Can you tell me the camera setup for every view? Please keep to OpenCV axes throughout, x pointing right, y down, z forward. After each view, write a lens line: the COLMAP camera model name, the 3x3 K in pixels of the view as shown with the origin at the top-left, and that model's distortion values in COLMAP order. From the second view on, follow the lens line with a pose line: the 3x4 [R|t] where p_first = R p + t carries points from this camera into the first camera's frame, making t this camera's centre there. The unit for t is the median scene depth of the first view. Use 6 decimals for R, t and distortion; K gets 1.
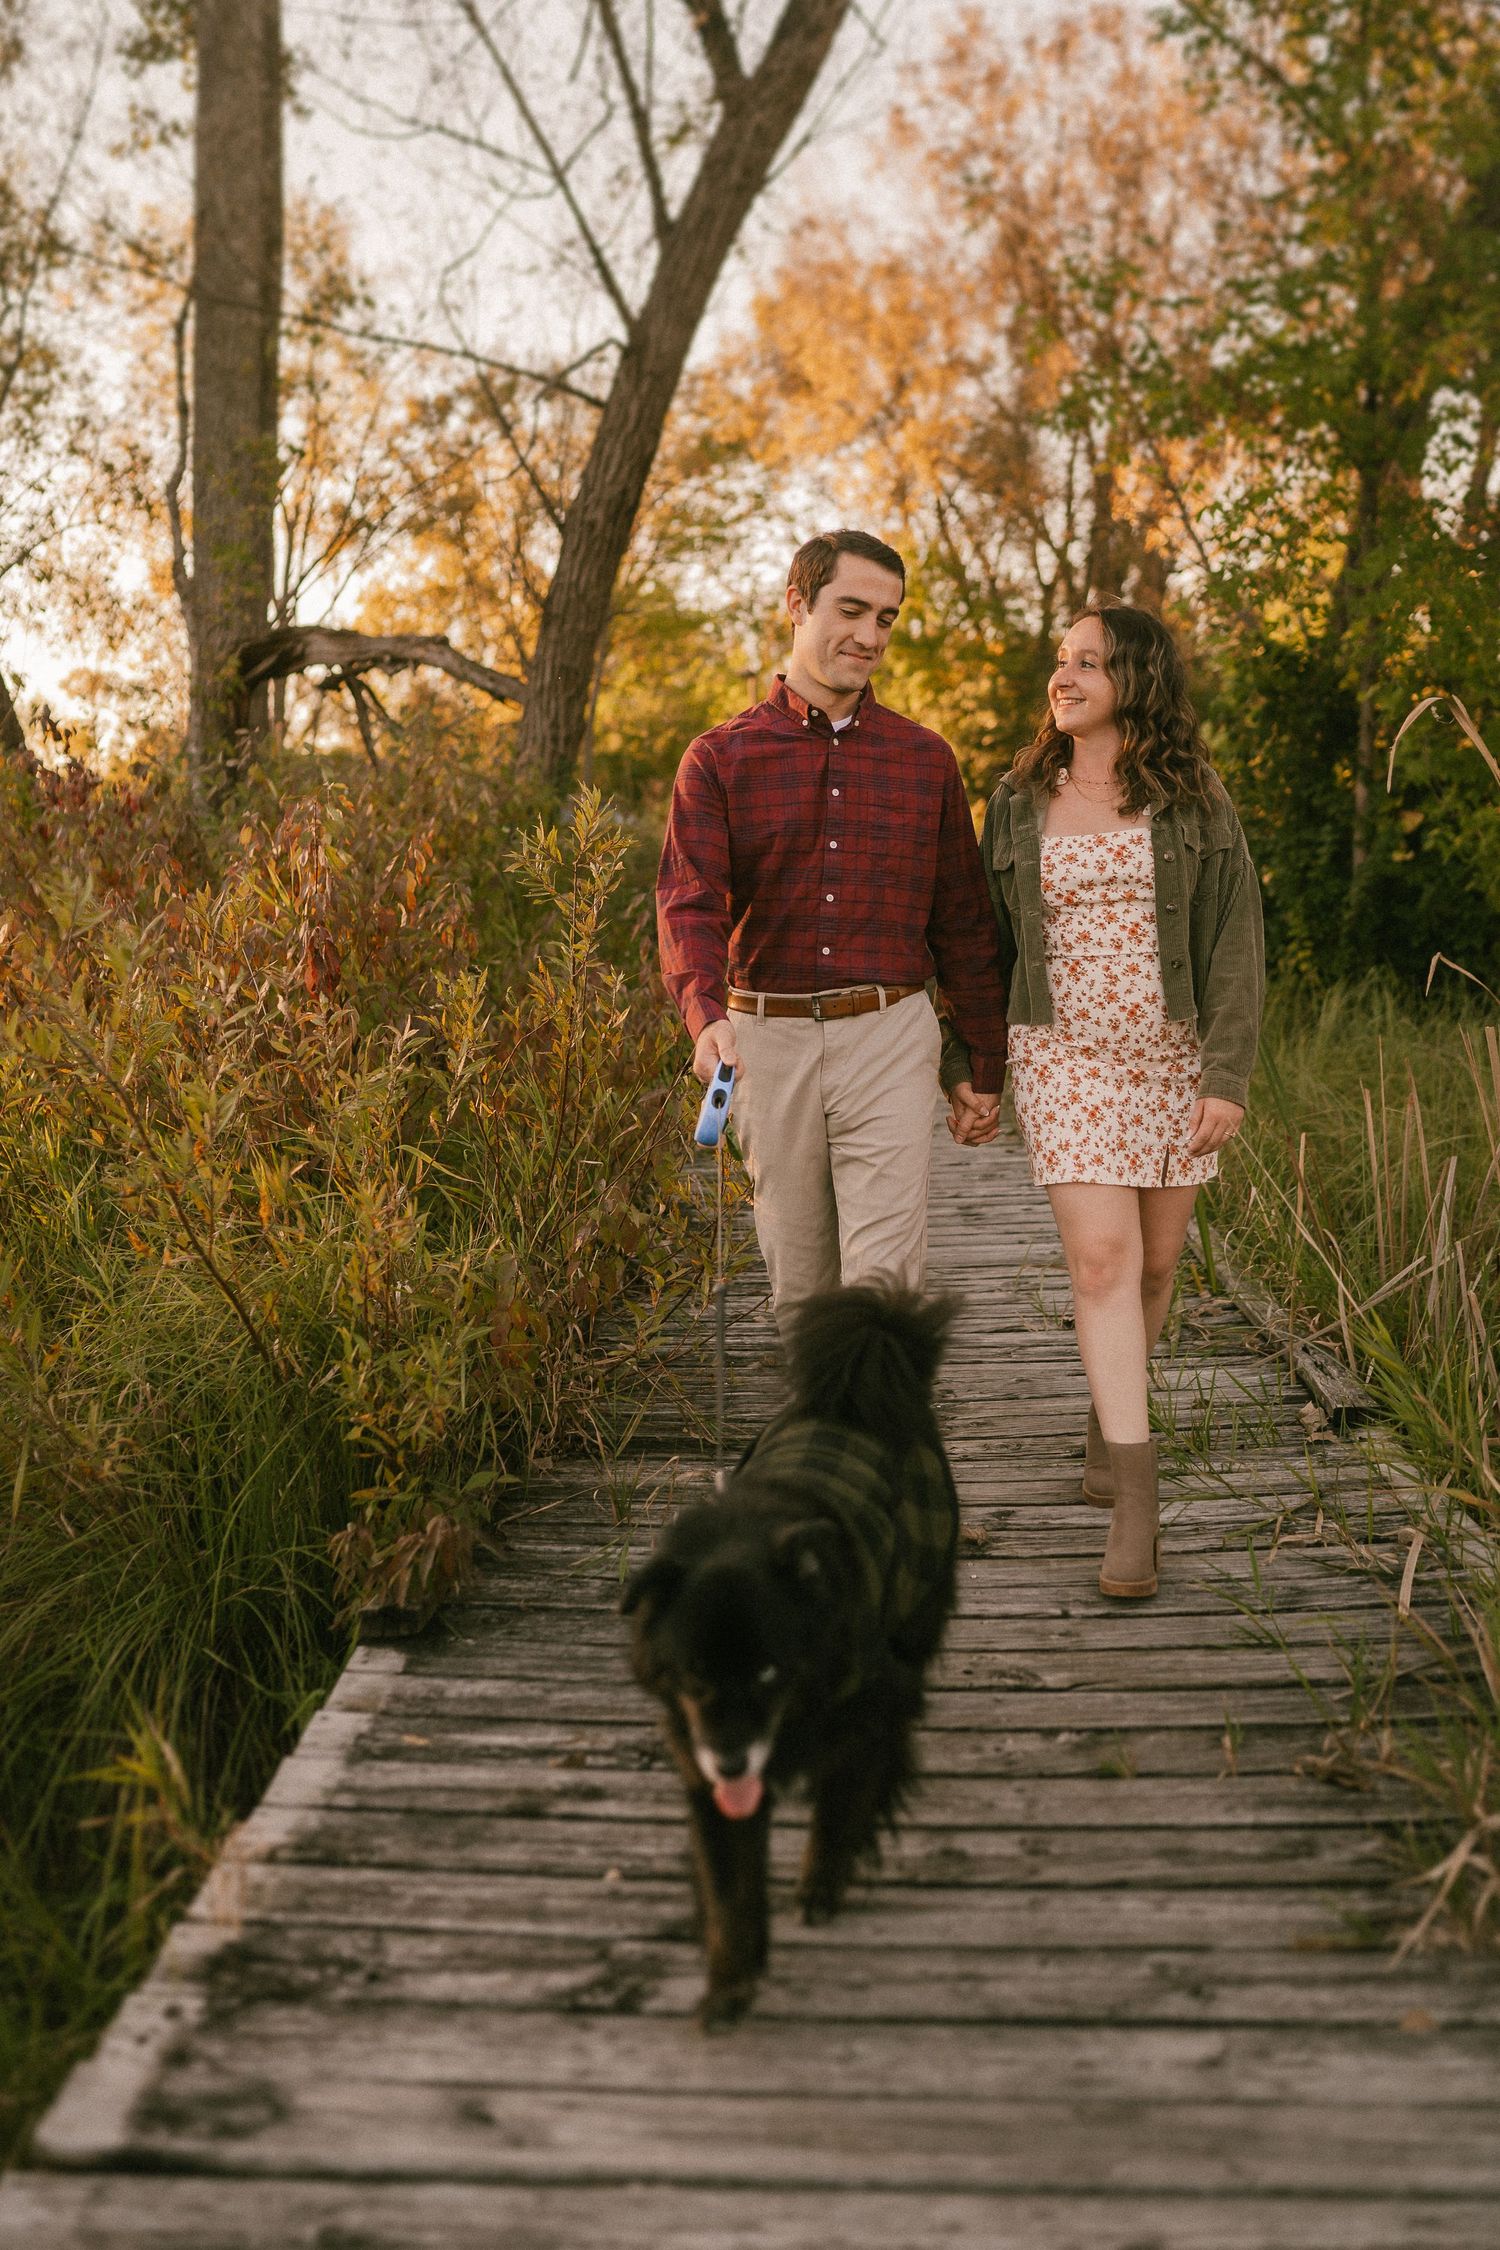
lens RADIAL K [[2039.6, 0, 750.0], [0, 2039.6, 1125.0], [0, 0, 1]] dist [-0.018181, 0.010934]
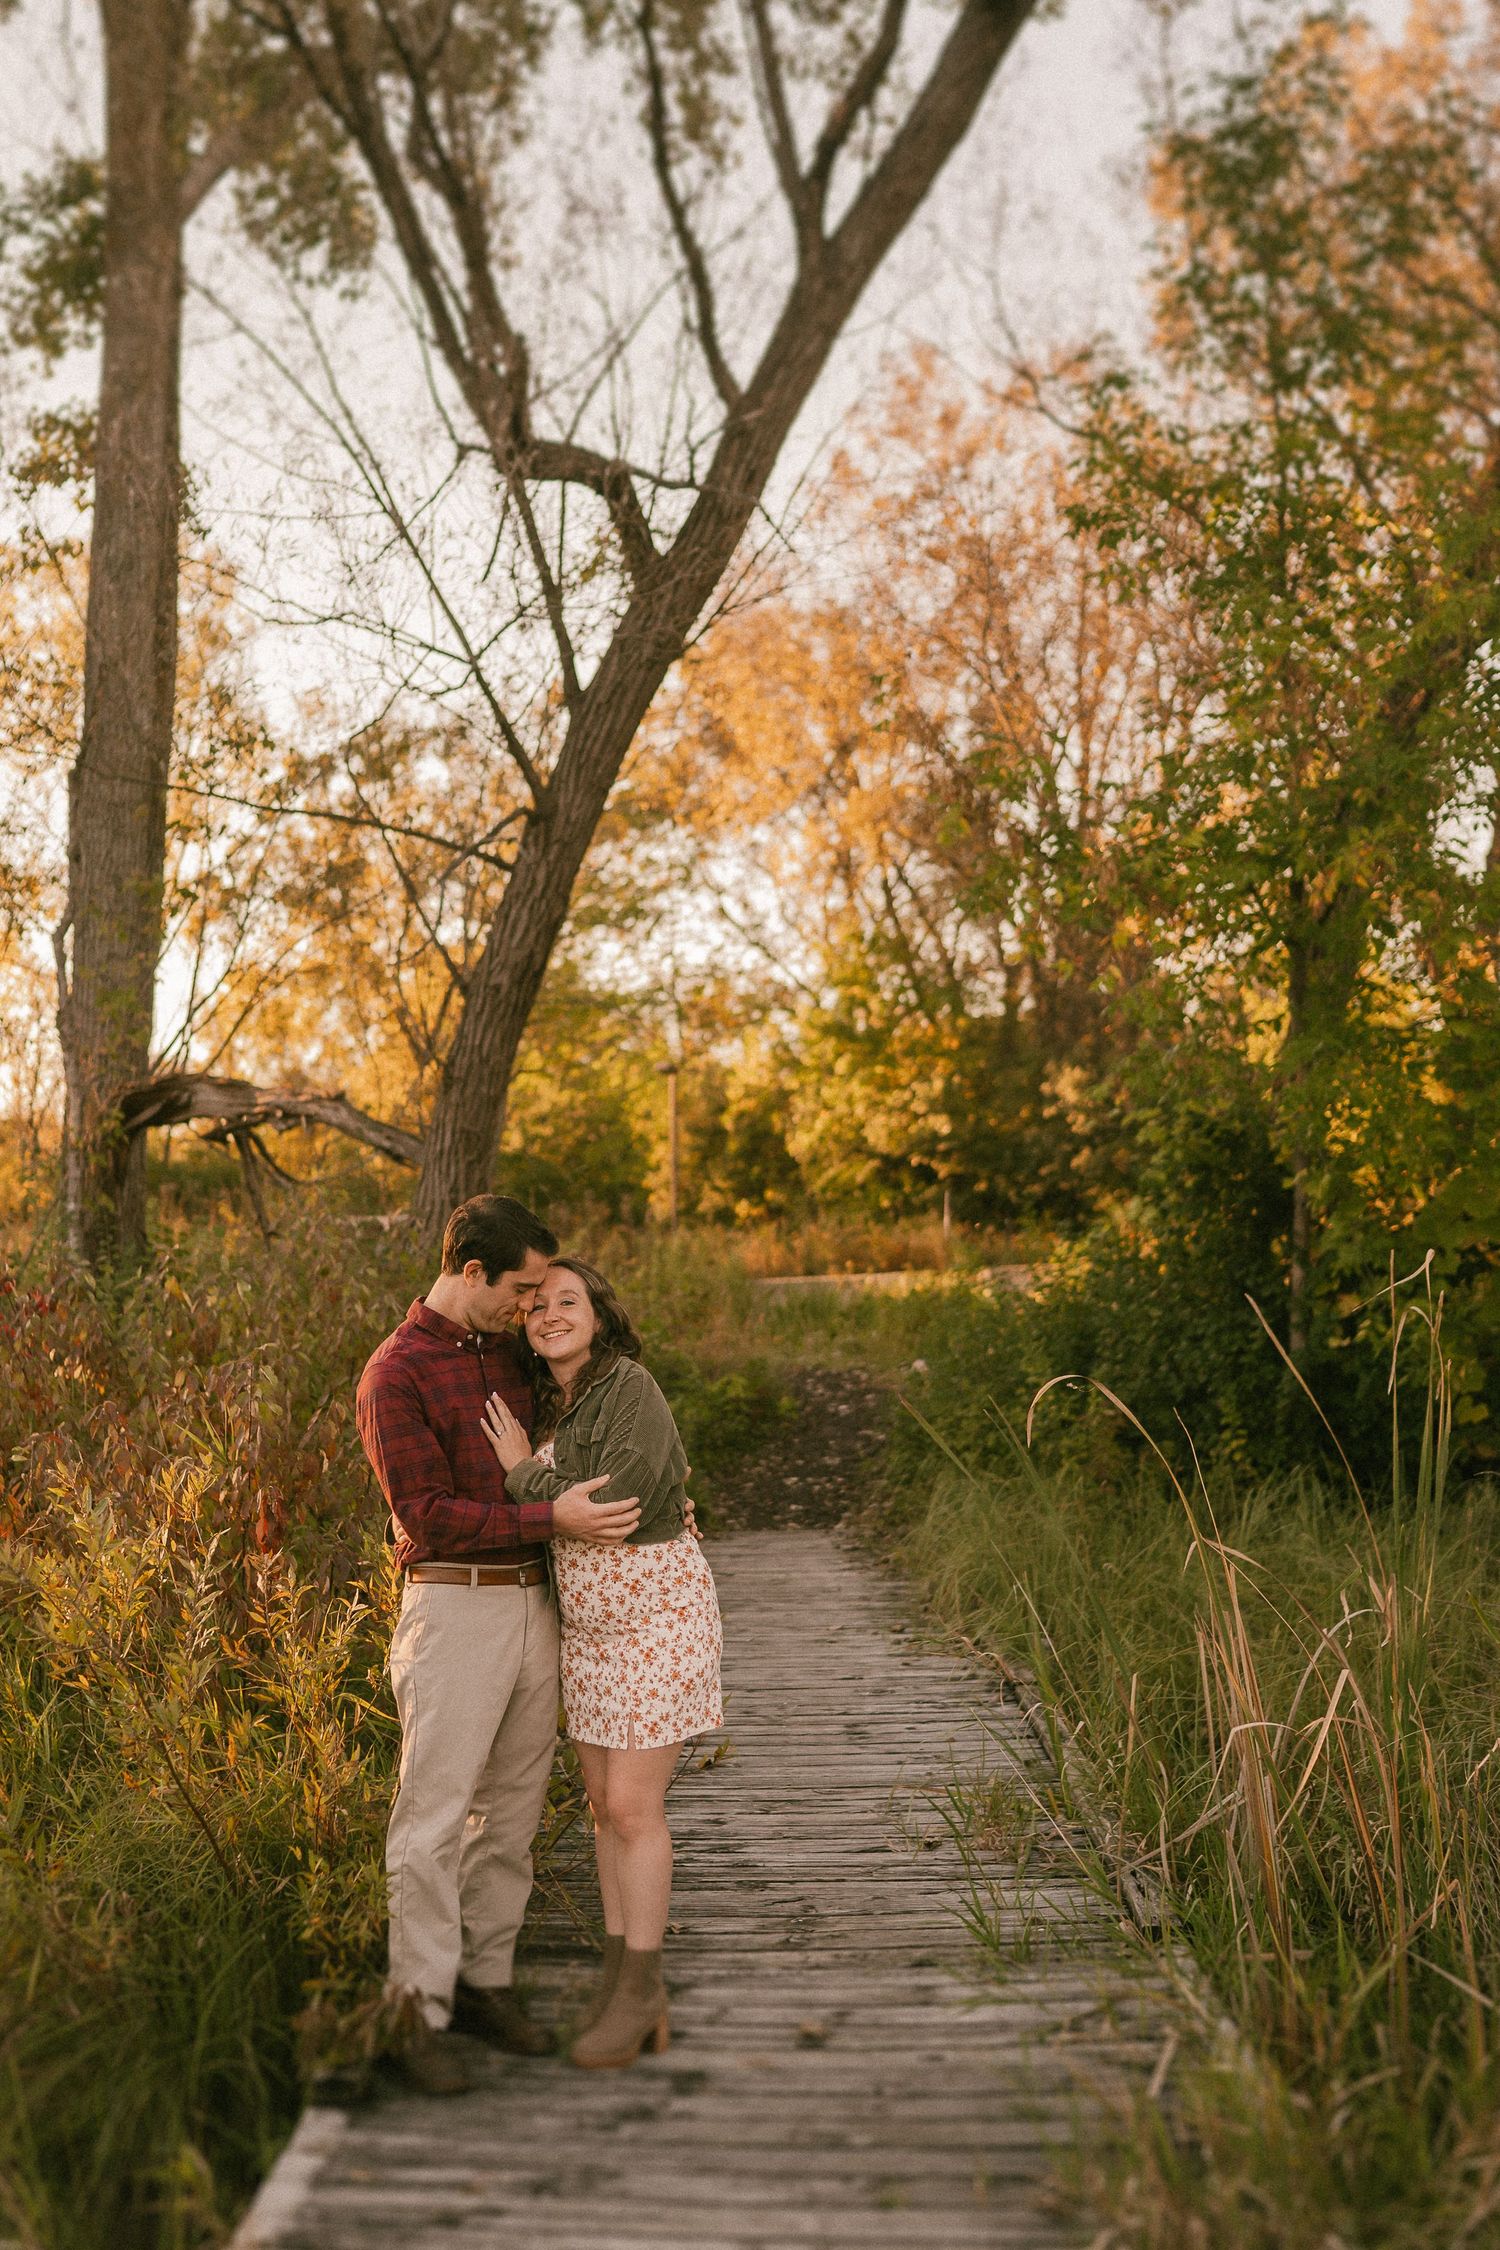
lens RADIAL K [[2426.6, 0, 639.5], [0, 2426.6, 1331.3], [0, 0, 1]] dist [0.006096, -0.006810]
pose [[0.999868, 0.009749, -0.013026, 0.006832], [-0.011014, 0.994839, -0.100867, -0.018351], [0.011975, 0.100997, 0.994815, -0.136187]]
